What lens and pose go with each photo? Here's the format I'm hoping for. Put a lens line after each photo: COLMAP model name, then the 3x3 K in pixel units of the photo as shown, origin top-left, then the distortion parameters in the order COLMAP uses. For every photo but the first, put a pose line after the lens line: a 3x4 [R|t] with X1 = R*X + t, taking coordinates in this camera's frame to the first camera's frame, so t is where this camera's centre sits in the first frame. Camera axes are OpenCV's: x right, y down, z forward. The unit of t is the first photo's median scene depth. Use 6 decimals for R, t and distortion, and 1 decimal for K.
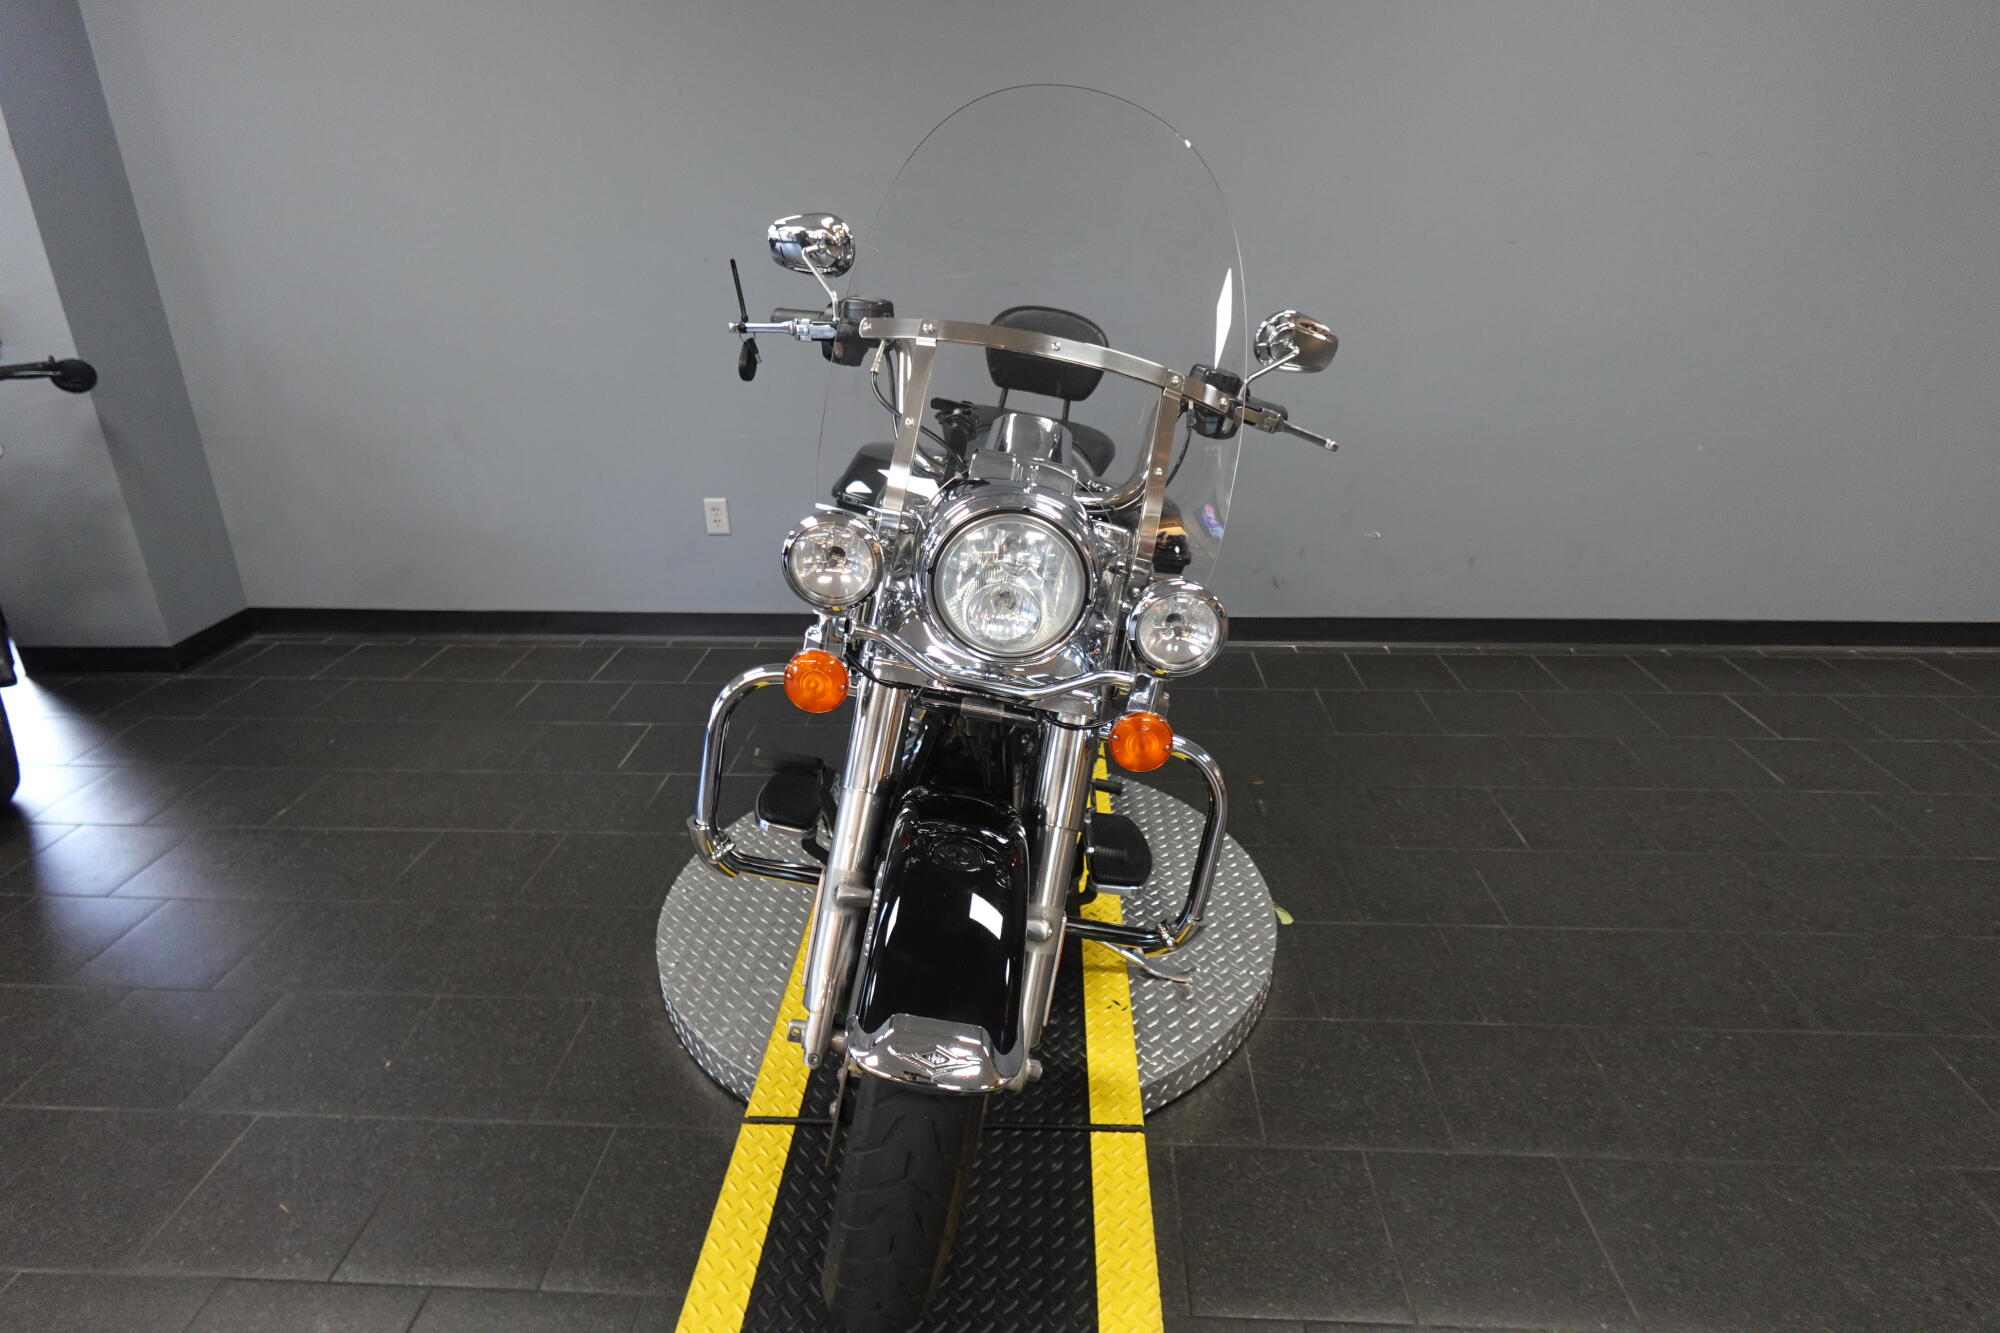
lens RADIAL K [[1136.8, 0, 1000.0], [0, 1136.8, 666.5], [0, 0, 1]] dist [0.003796, -0.002724]
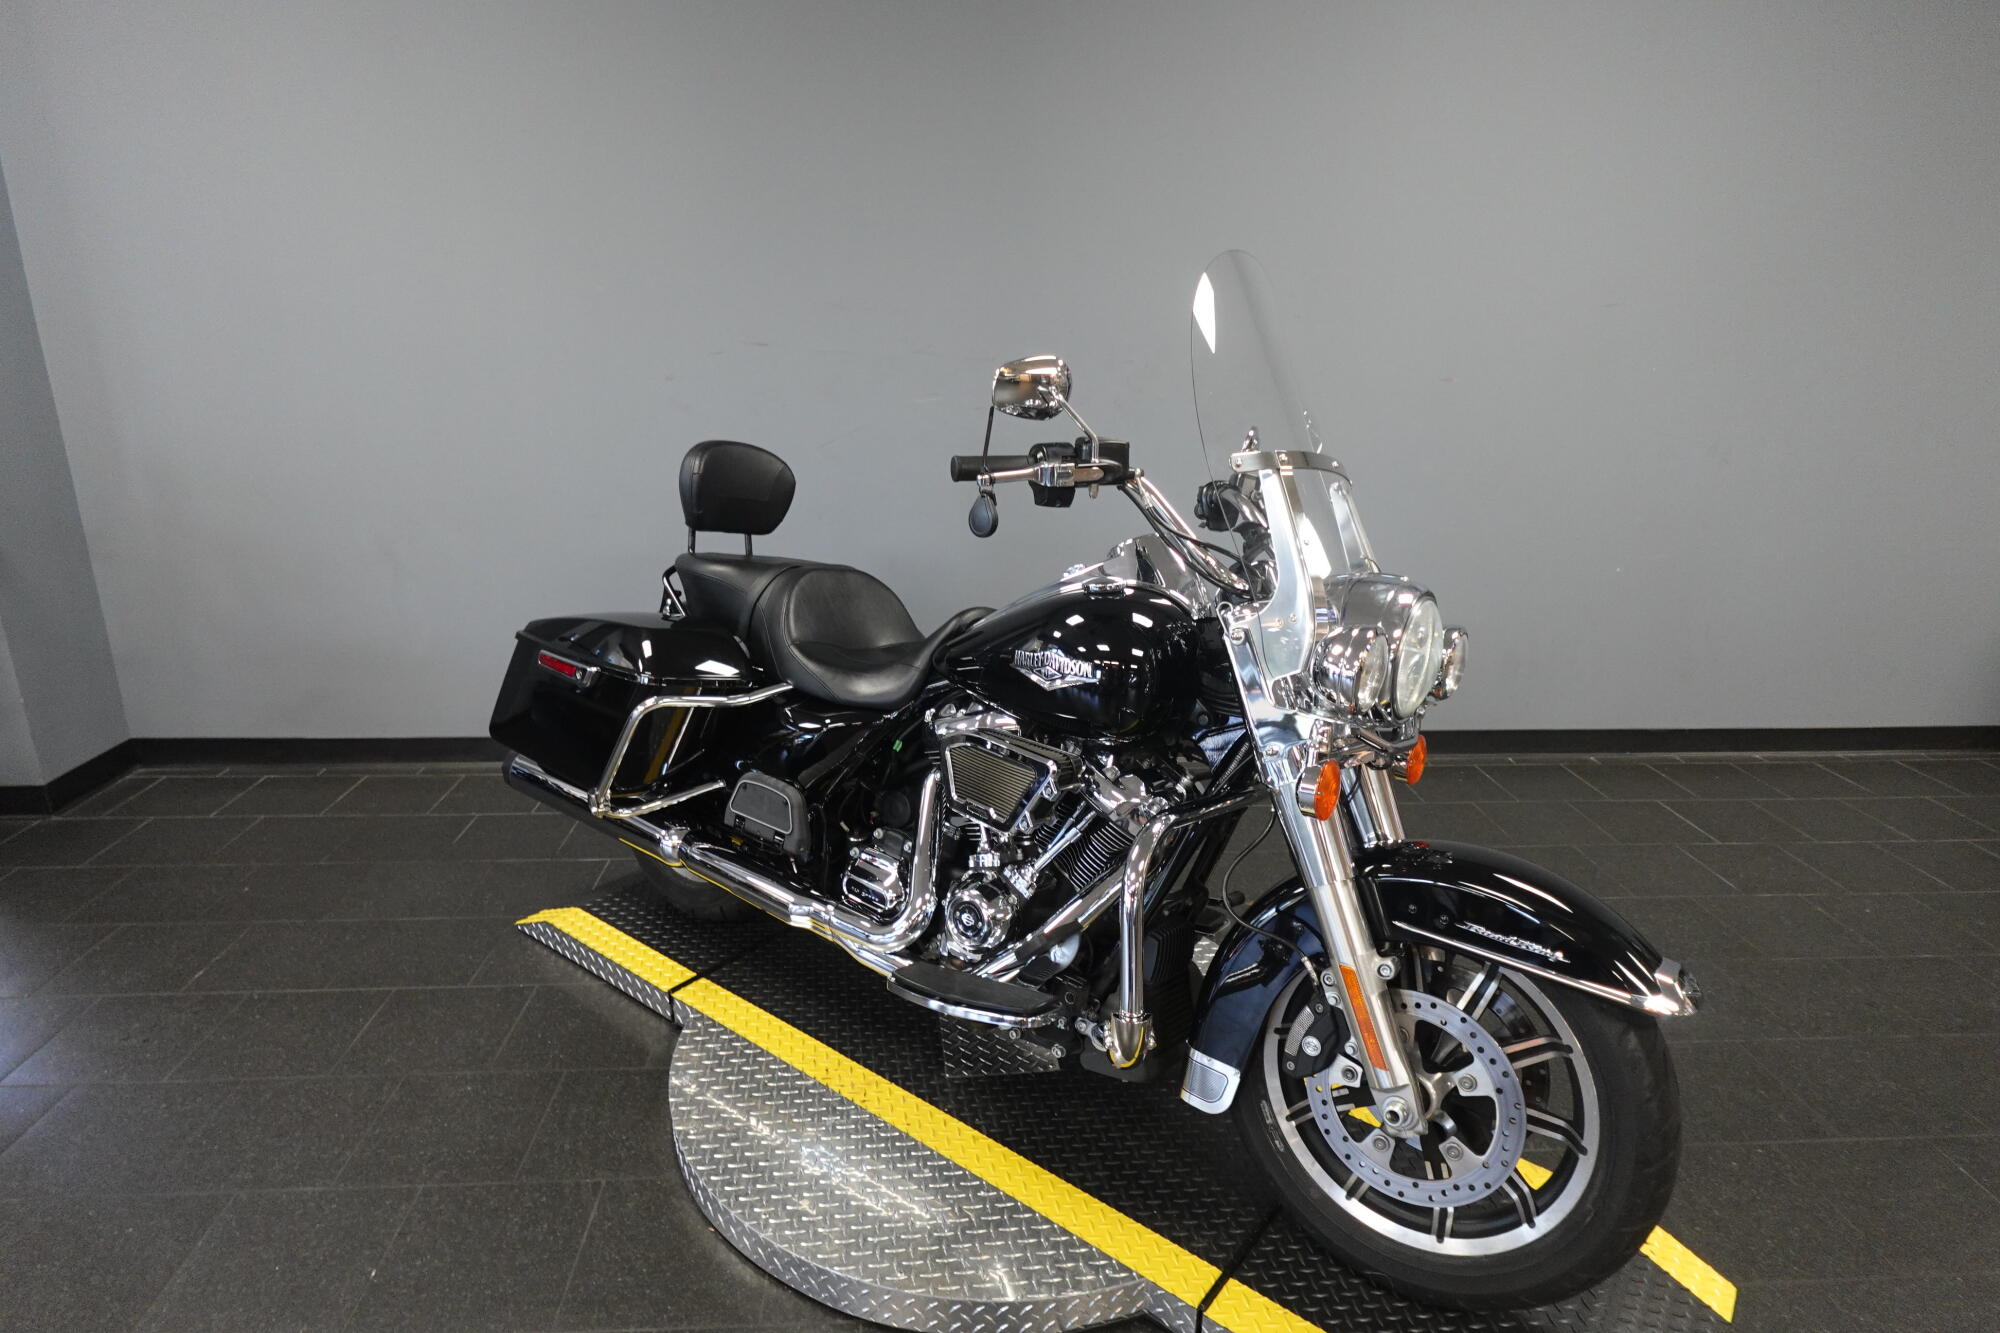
lens RADIAL K [[1136.8, 0, 1000.0], [0, 1136.8, 666.5], [0, 0, 1]] dist [0.003796, -0.002724]
pose [[0.992810, -0.008687, 0.119384, -0.125288], [0.019292, 0.995937, -0.087959, -0.024660], [-0.118134, 0.089630, 0.988944, 0.024057]]
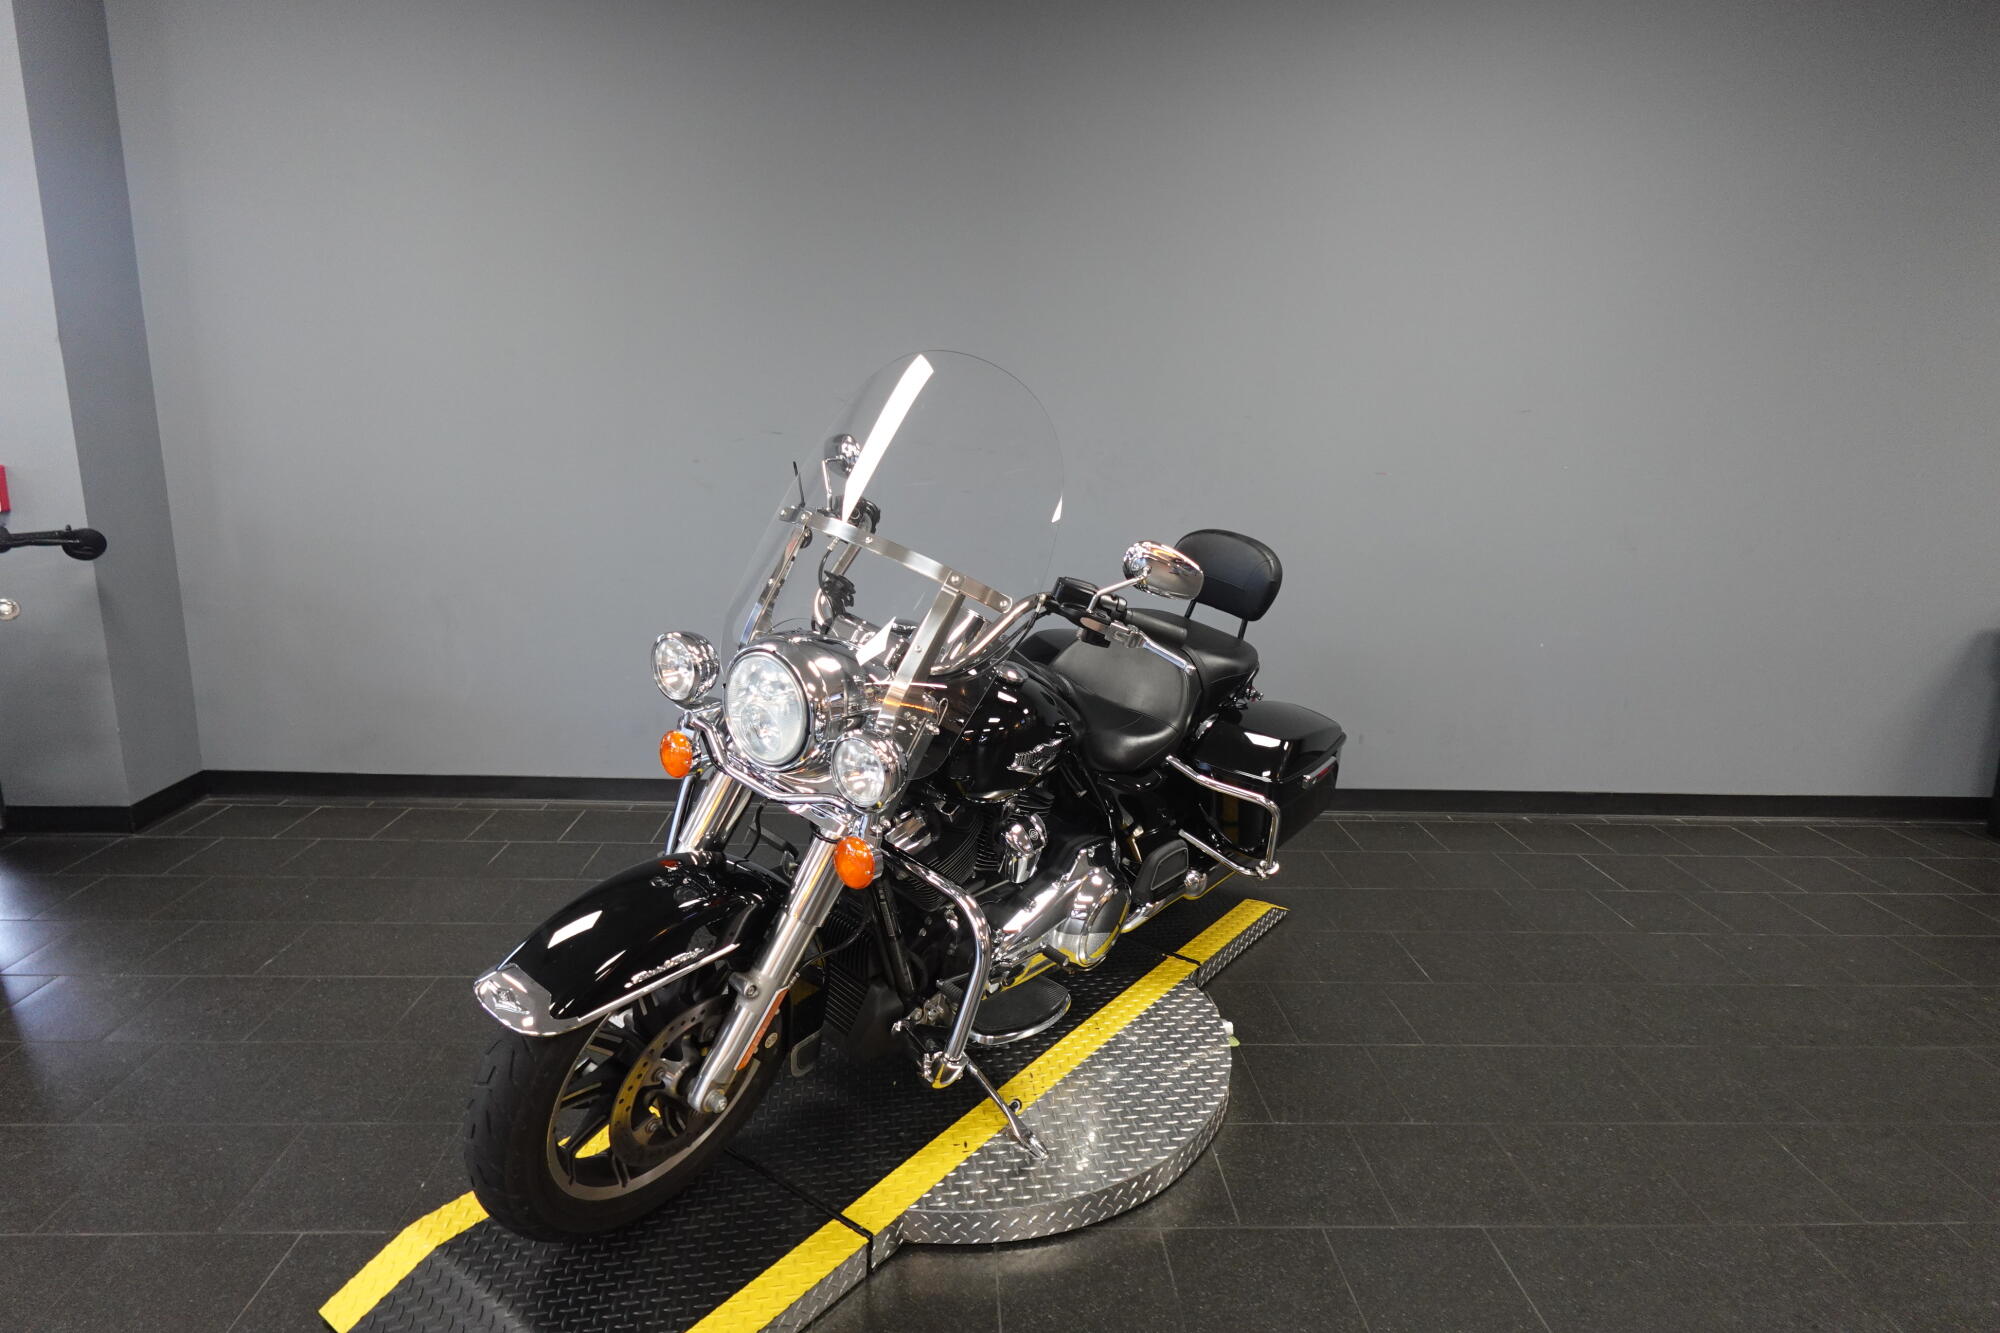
lens RADIAL K [[1139.9, 0, 1000.0], [0, 1139.9, 666.5], [0, 0, 1]] dist [0.003032, -0.001380]
pose [[0.994069, 0.019421, 0.107003, -0.101678], [-0.001272, 0.985934, -0.167129, 0.040761], [-0.108744, 0.166002, 0.980111, -0.139597]]
